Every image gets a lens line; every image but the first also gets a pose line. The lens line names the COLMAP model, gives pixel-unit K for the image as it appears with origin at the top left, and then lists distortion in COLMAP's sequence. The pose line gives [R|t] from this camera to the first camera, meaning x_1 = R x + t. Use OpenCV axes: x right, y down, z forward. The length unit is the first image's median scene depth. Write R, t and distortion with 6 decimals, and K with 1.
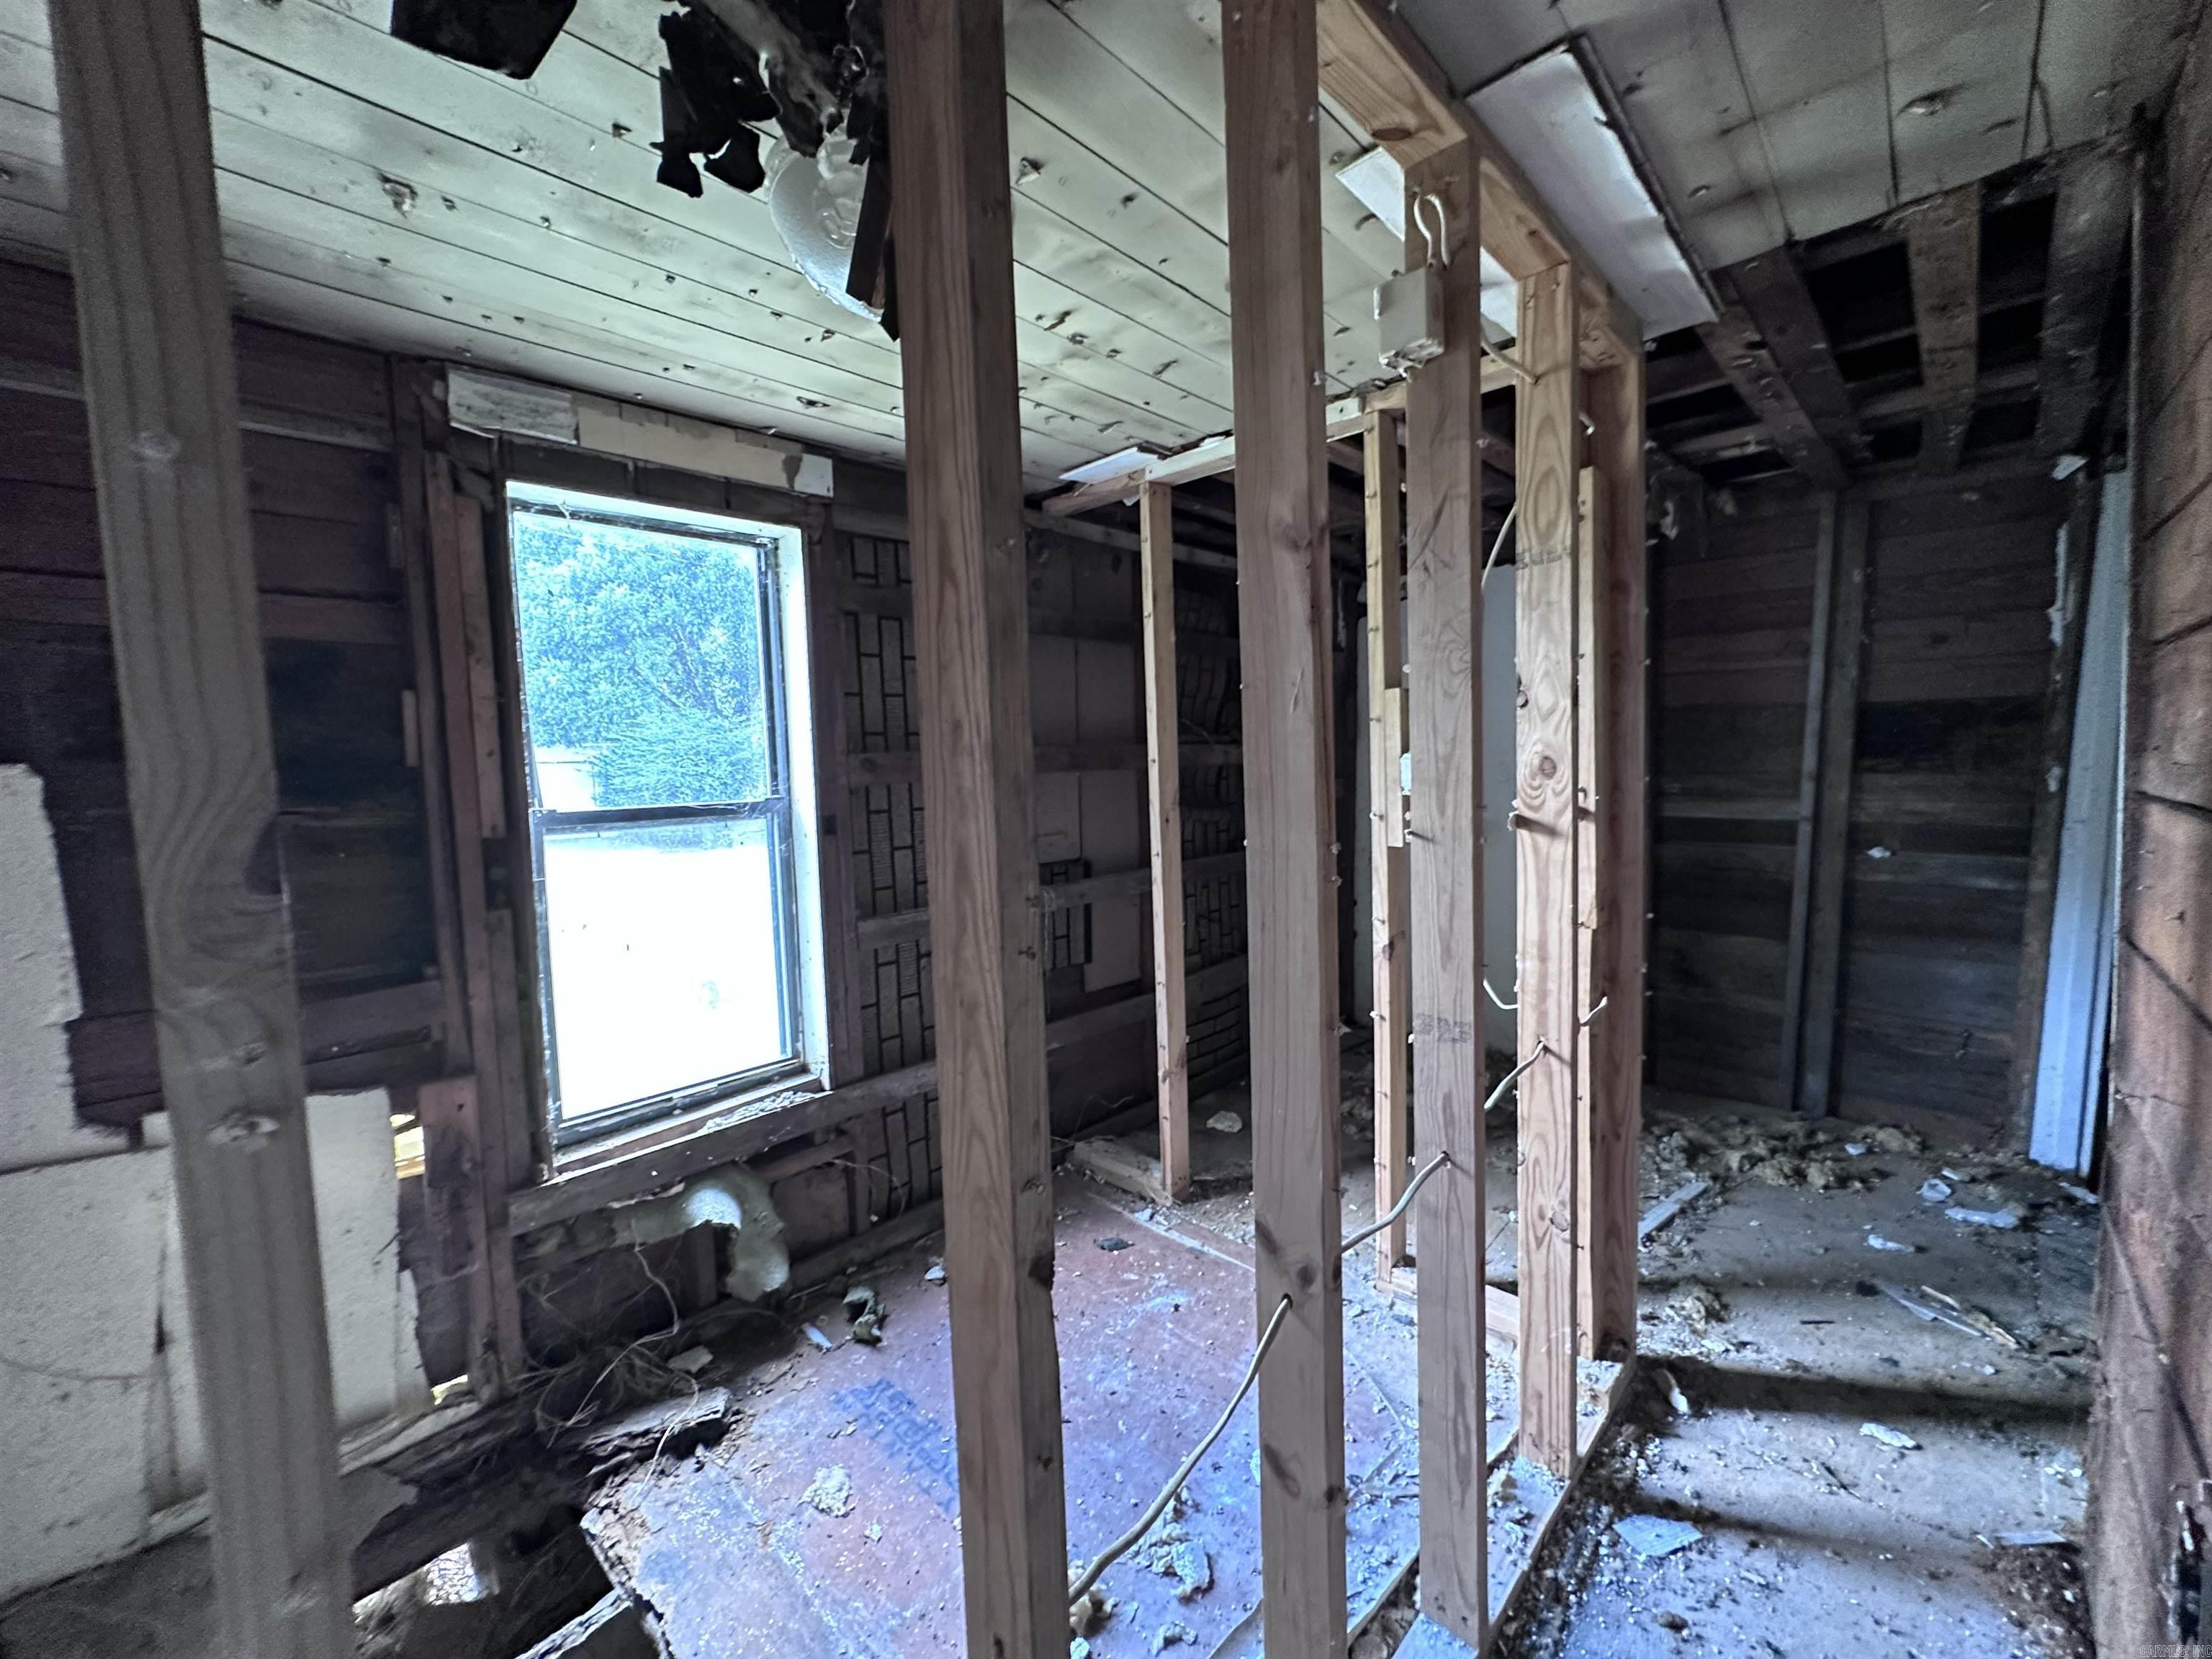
lens RADIAL K [[887.2, 0, 1105.6], [0, 887.2, 826.8], [0, 0, 1]] dist [-0.002440, 0.000223]
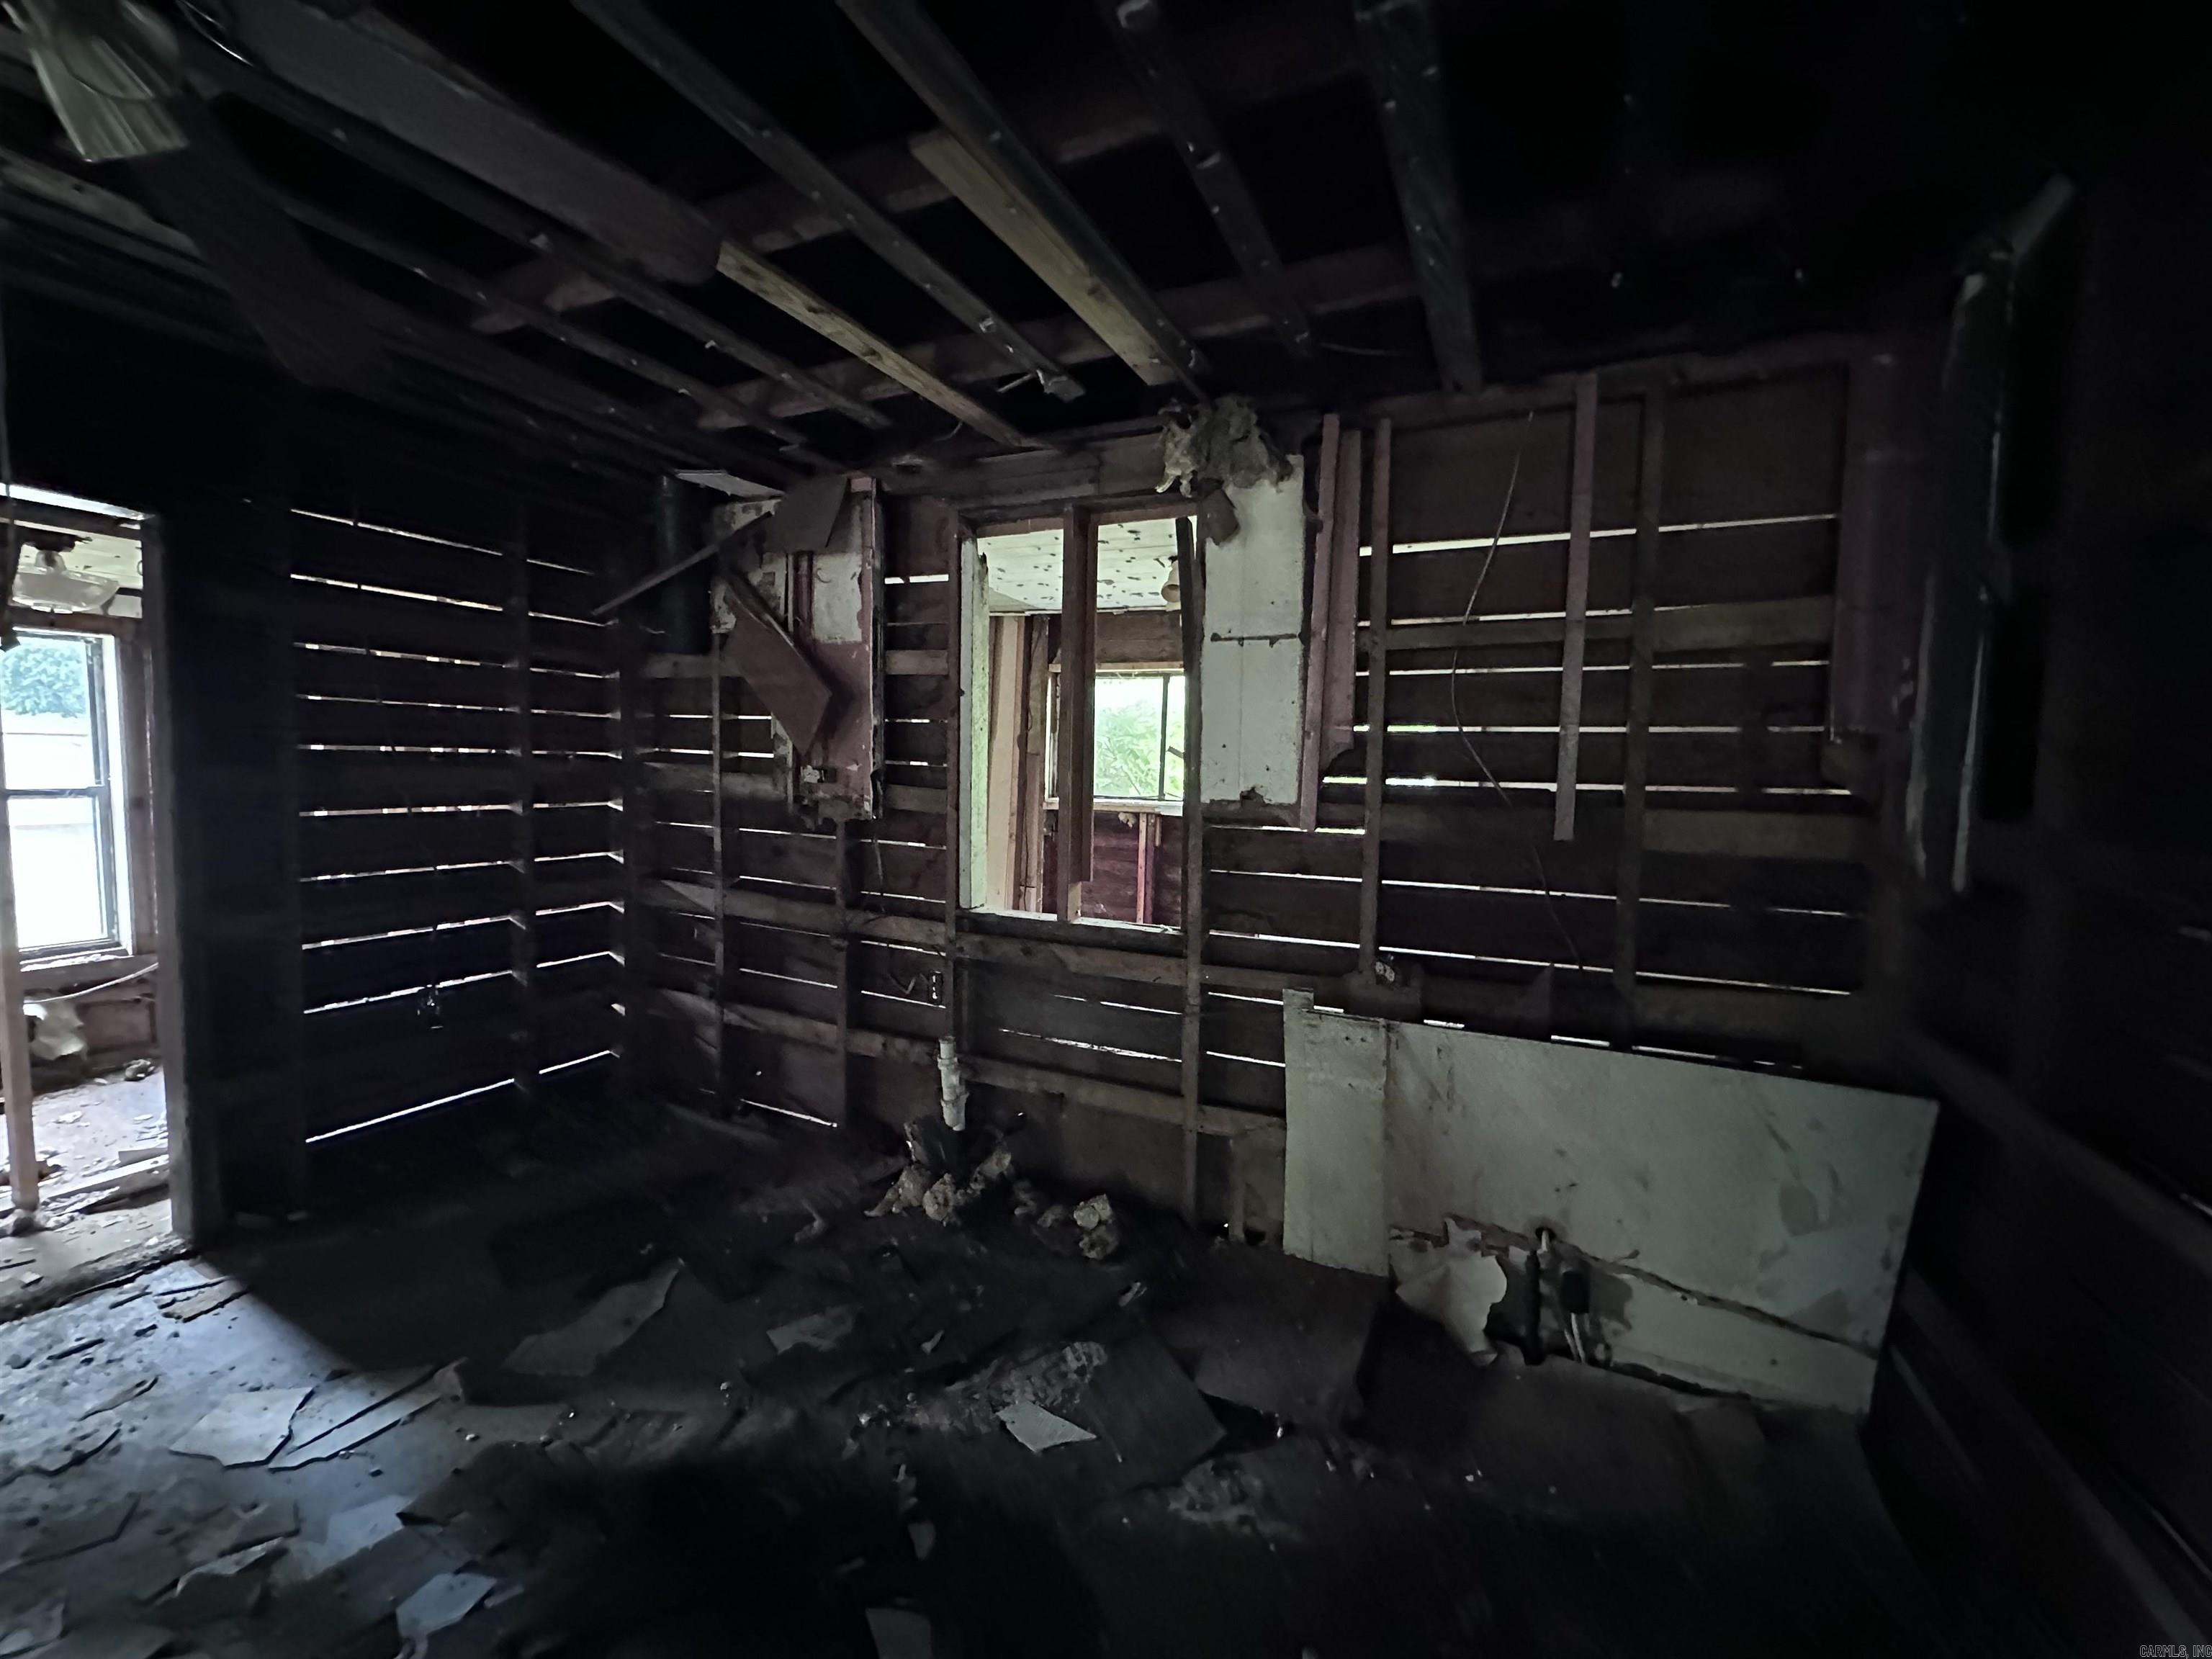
lens RADIAL K [[882.2, 0, 1111.9], [0, 882.2, 827.2], [0, 0, 1]] dist [-0.002125, -0.000131]
pose [[0.953002, 0.026696, 0.301786, 0.999590], [-0.025136, 0.999643, -0.009053, 0.012677], [-0.301920, 0.001042, 0.953333, -1.236649]]
